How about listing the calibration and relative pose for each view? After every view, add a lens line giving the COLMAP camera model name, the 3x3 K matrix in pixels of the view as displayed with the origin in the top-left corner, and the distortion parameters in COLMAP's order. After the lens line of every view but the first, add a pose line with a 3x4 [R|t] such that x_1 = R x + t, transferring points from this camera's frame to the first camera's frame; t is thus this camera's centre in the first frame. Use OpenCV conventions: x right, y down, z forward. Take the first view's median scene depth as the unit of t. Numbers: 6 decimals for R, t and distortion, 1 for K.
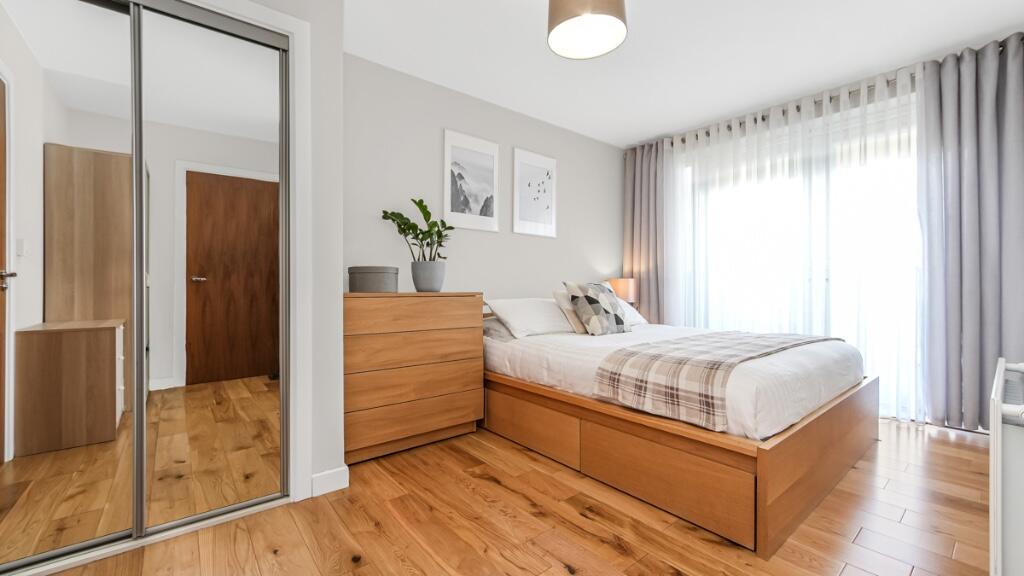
lens RADIAL K [[421.1, 0, 512.0], [0, 421.1, 286.6], [0, 0, 1]] dist [0.001041, -0.000349]
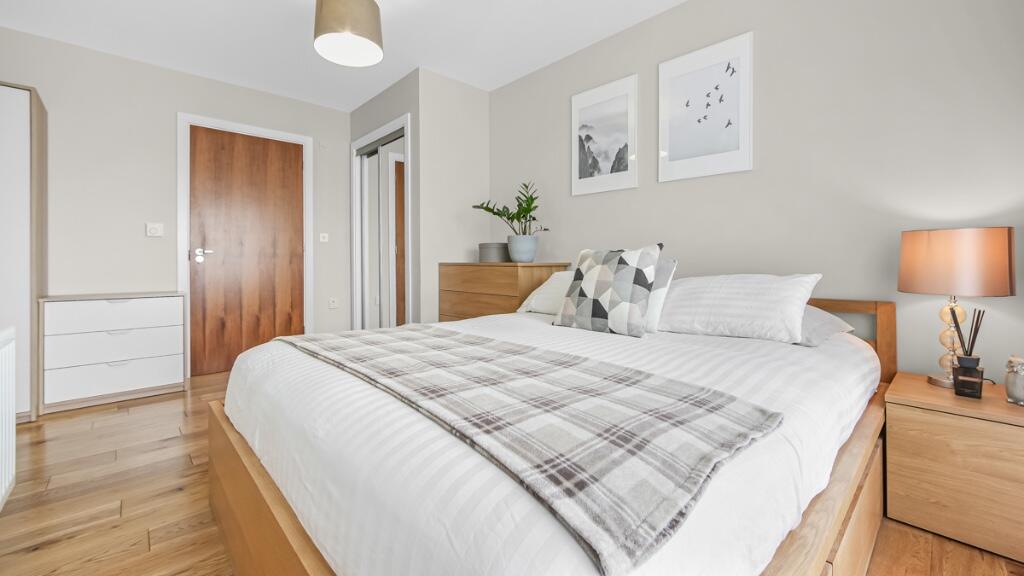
lens RADIAL K [[421.1, 0, 505.7], [0, 421.1, 260.4], [0, 0, 1]] dist [0.001041, -0.000349]
pose [[0.052520, -0.002221, -0.998617, 0.779364], [0.000879, 0.999997, -0.002178, 0.008185], [0.998619, -0.000763, 0.052522, 0.761756]]
